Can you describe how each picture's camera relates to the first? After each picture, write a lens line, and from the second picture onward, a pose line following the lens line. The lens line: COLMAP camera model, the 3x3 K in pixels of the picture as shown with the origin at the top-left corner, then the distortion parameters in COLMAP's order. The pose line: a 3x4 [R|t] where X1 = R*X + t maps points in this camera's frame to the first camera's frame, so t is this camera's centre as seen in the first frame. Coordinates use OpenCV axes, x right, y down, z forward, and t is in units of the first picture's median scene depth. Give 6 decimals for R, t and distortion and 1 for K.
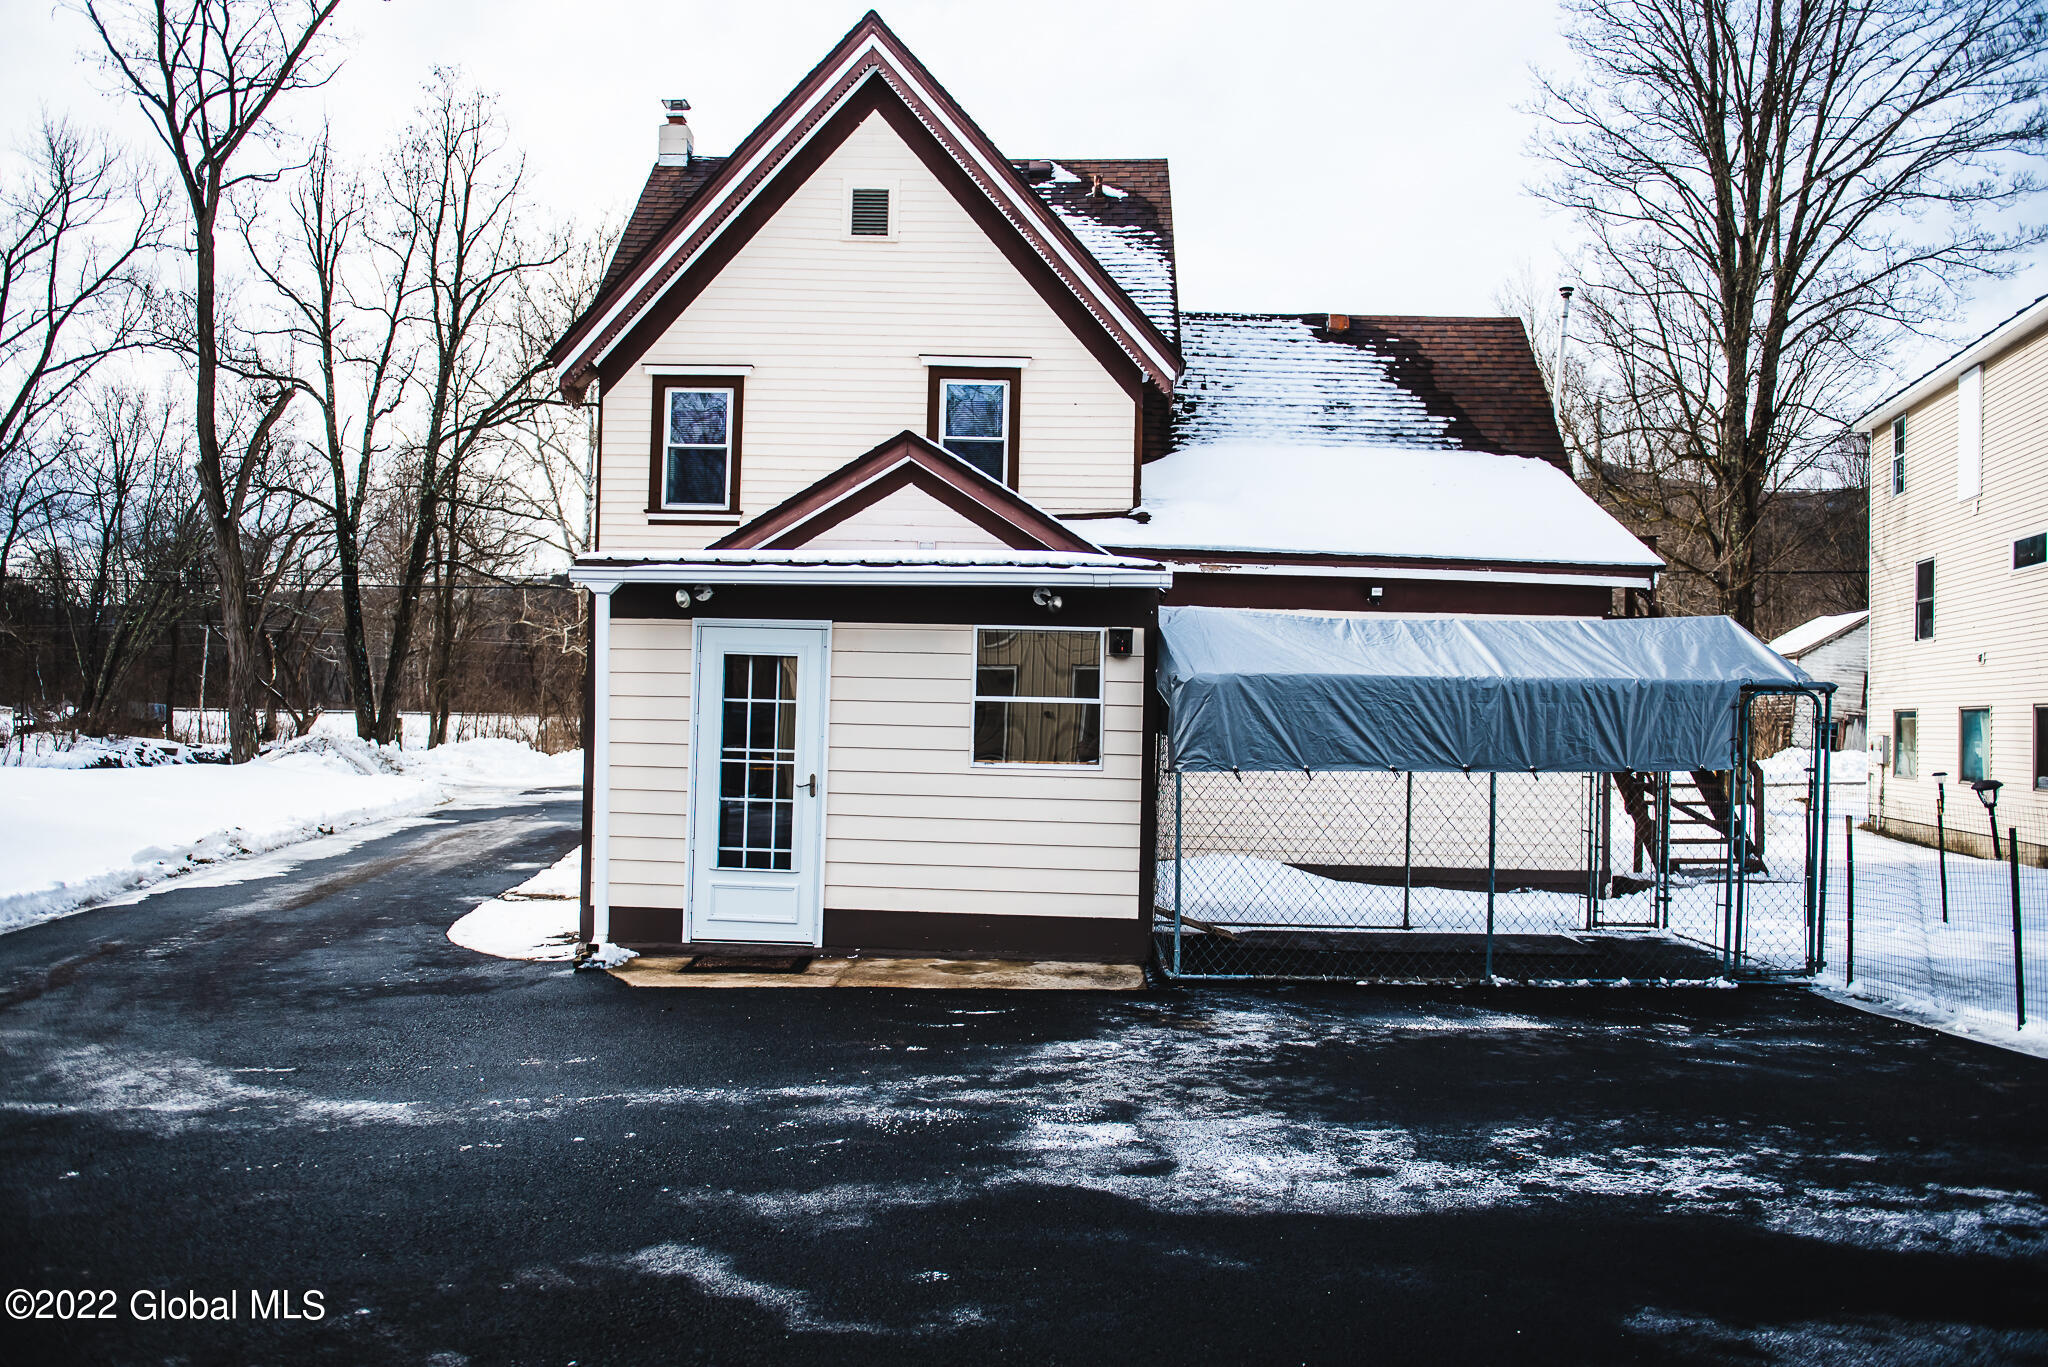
lens RADIAL K [[1399.5, 0, 1025.4], [0, 1399.5, 693.4], [0, 0, 1]] dist [-0.047396, -0.007285]
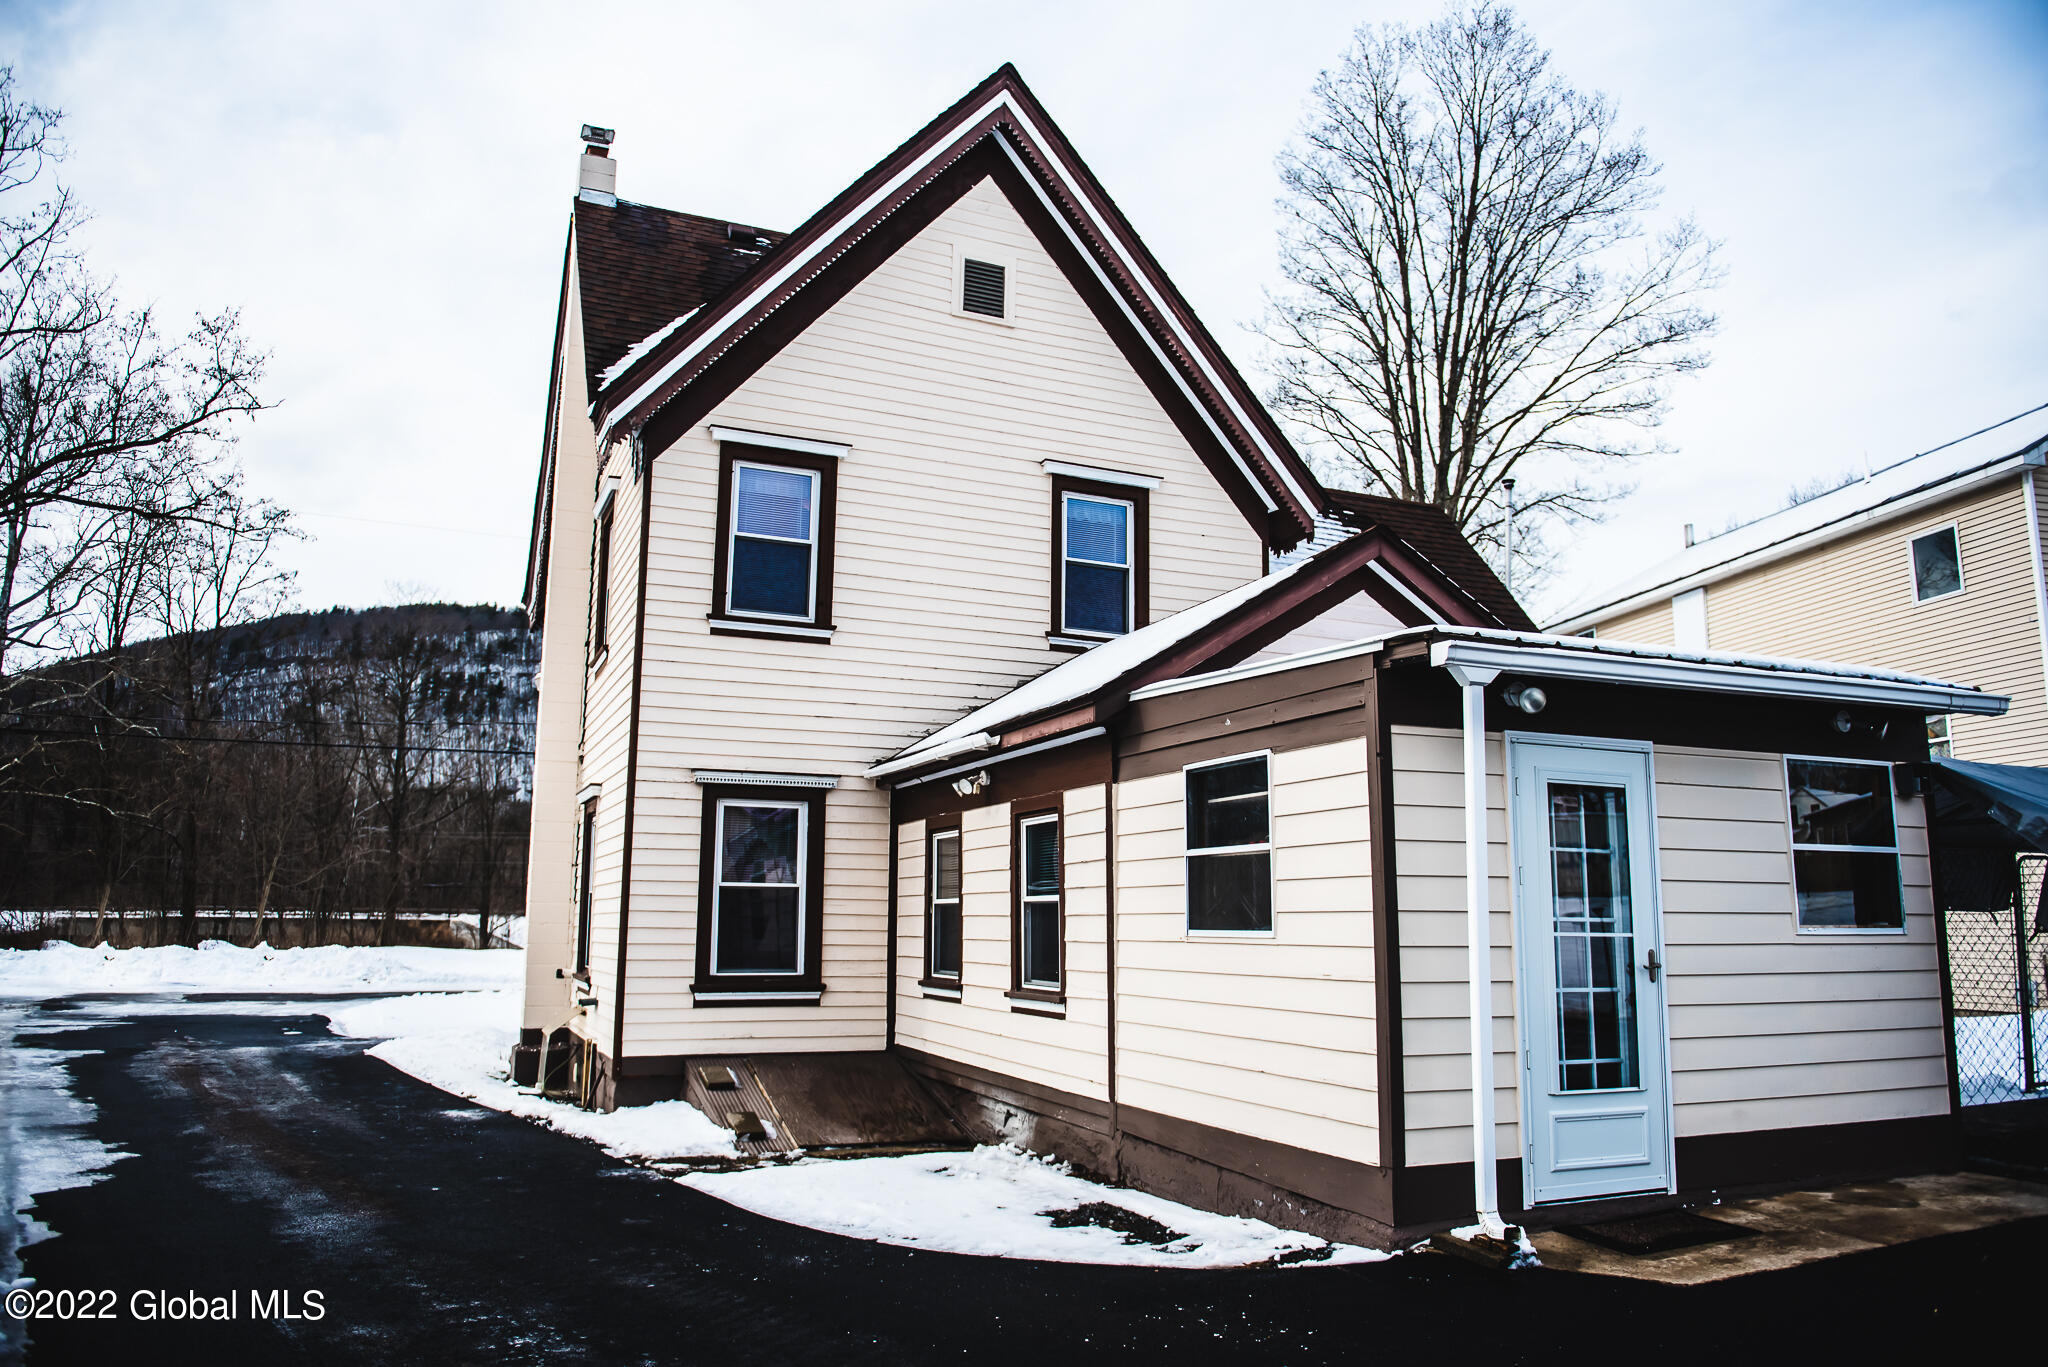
lens RADIAL K [[1399.5, 0, 1025.4], [0, 1399.5, 693.4], [0, 0, 1]] dist [-0.047396, -0.007285]
pose [[0.911869, 0.056830, 0.406528, -0.421792], [0.000080, 0.990345, -0.138625, 0.014062], [-0.410481, 0.126440, 0.903060, 0.260987]]
